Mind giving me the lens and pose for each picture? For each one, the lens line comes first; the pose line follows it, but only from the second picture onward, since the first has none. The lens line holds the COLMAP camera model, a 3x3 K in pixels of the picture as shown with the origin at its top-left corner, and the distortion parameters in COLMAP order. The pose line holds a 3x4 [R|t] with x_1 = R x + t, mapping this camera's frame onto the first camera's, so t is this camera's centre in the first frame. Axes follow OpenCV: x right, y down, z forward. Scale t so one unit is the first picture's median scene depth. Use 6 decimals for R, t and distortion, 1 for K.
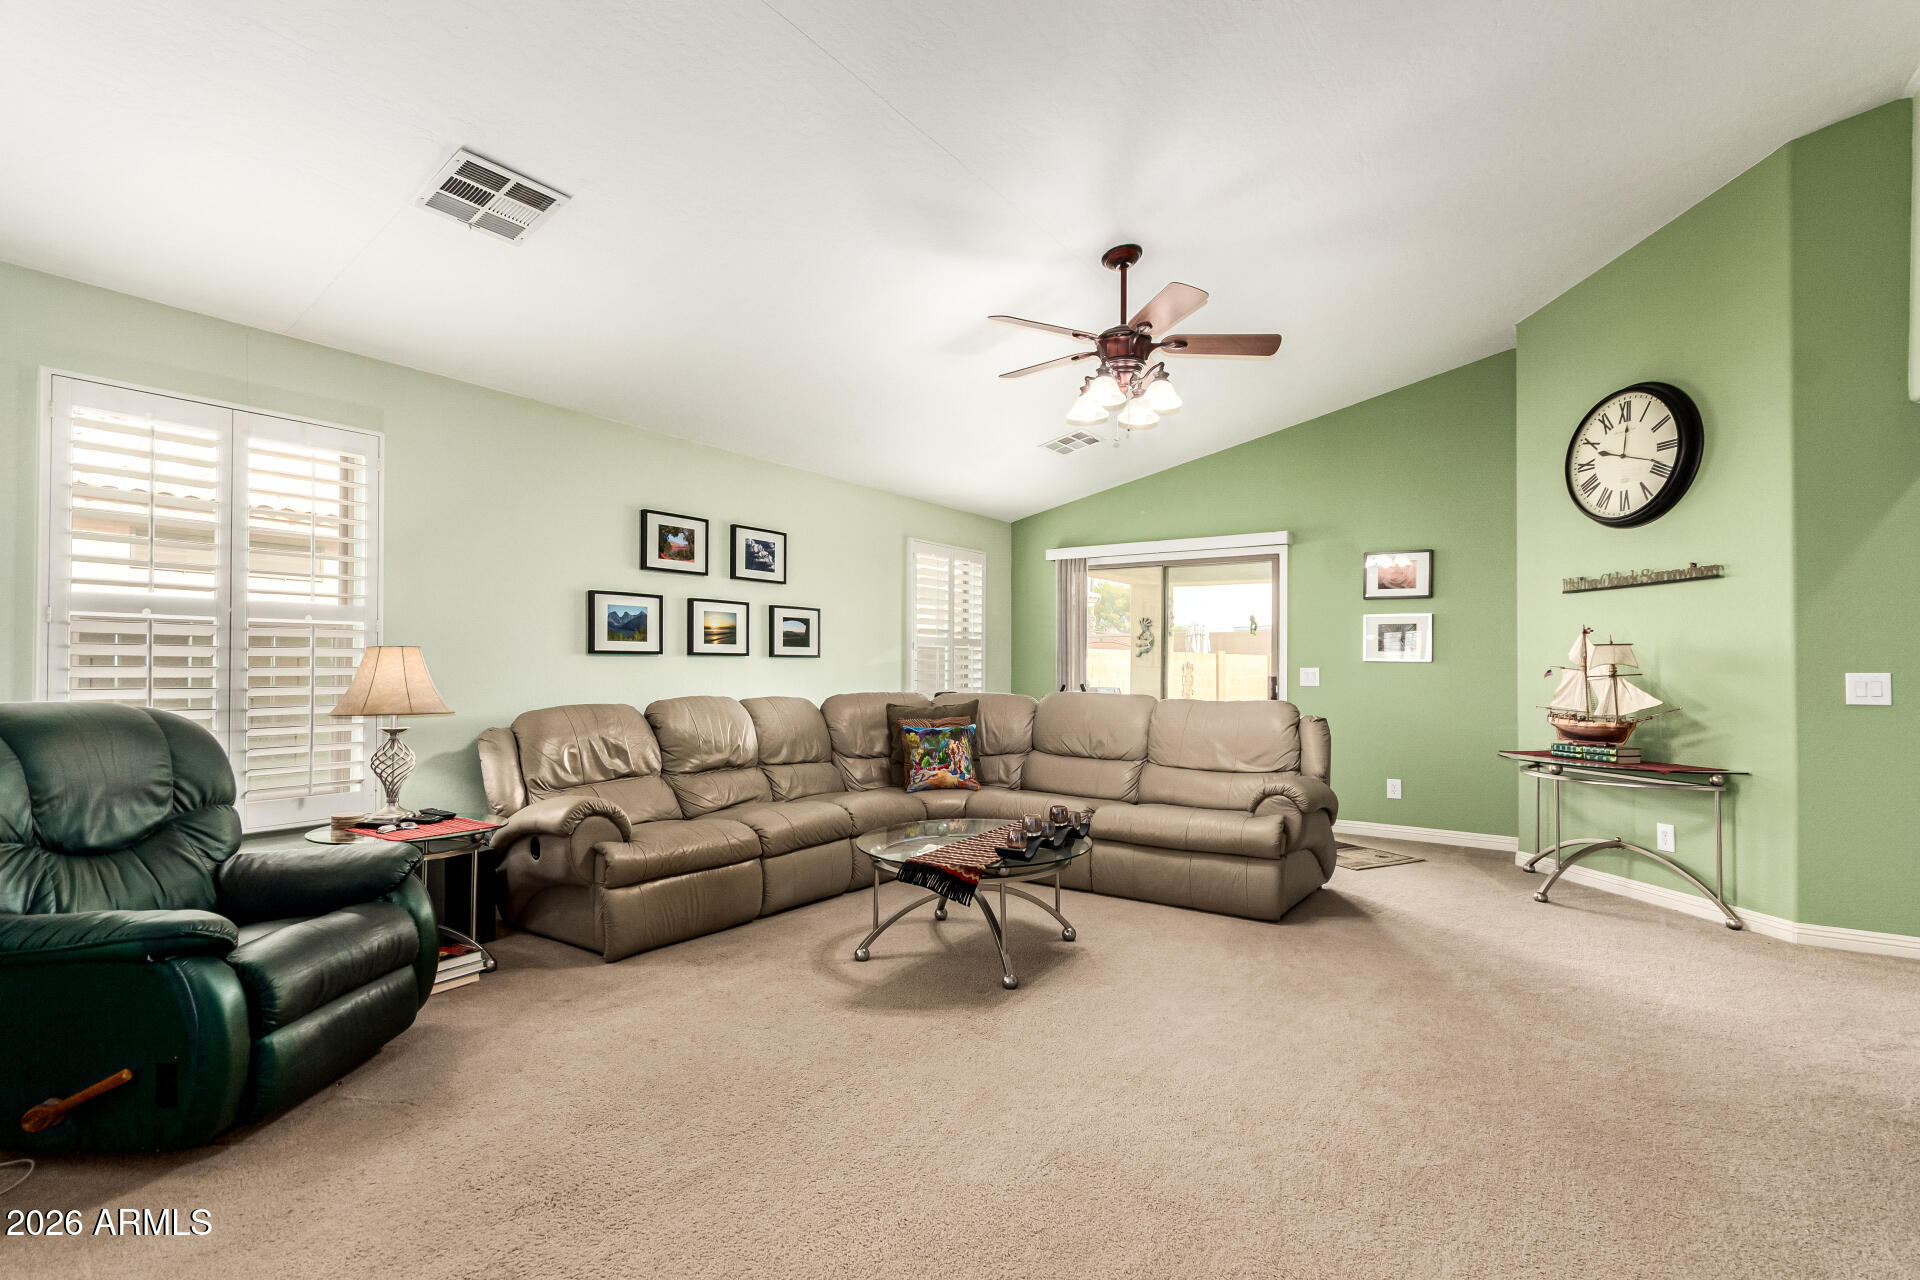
lens RADIAL K [[886.0, 0, 960.9], [0, 886.0, 659.6], [0, 0, 1]] dist [-0.002151, 0.000561]
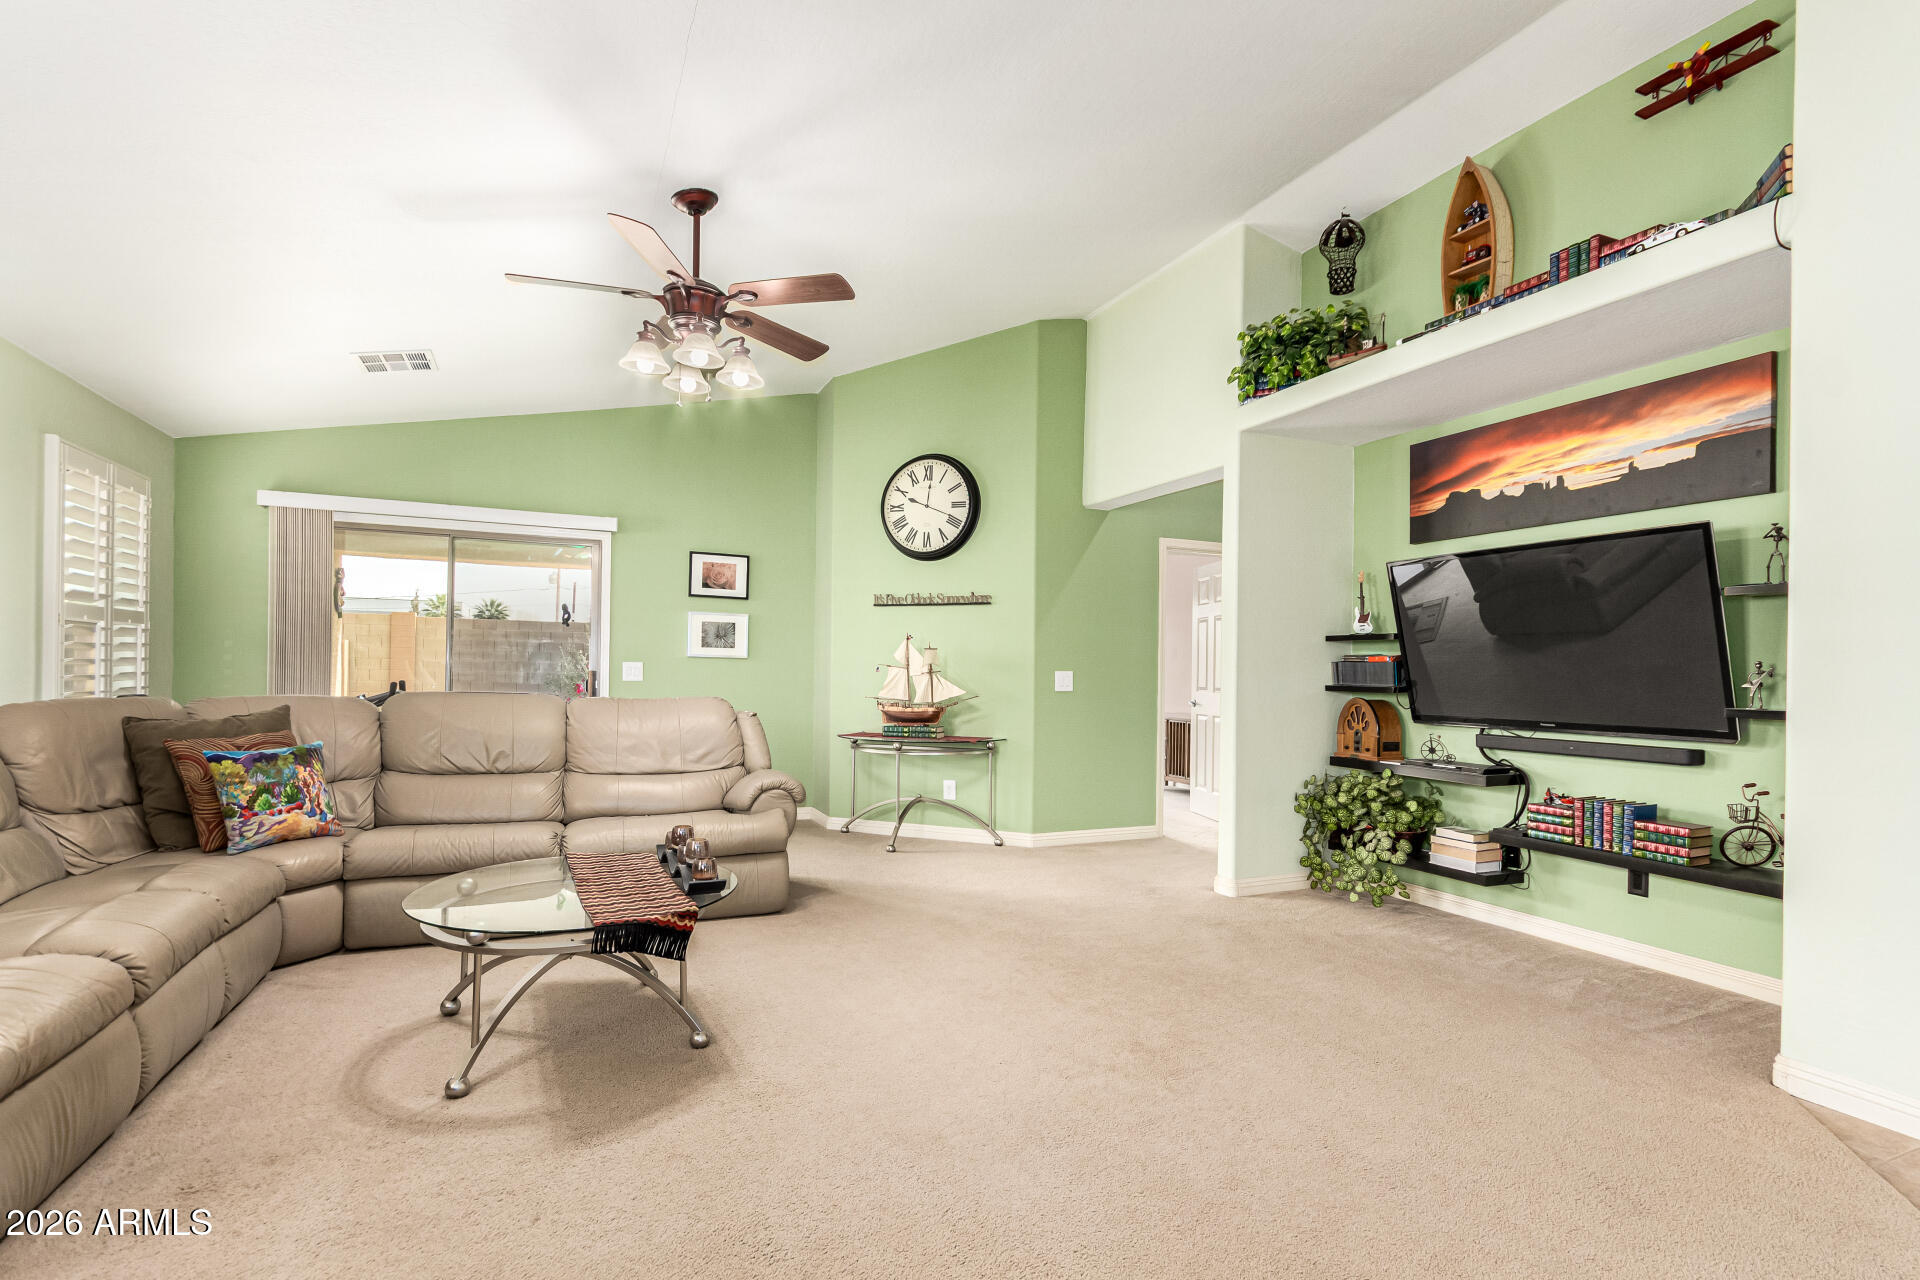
lens RADIAL K [[911.2, 0, 960.5], [0, 911.2, 670.3], [0, 0, 1]] dist [0.000615, 0.000814]
pose [[0.519691, 0.002170, 0.854351, -0.383930], [-0.021050, 0.999726, 0.010265, 0.000204], [-0.854095, -0.023319, 0.519595, 0.241853]]
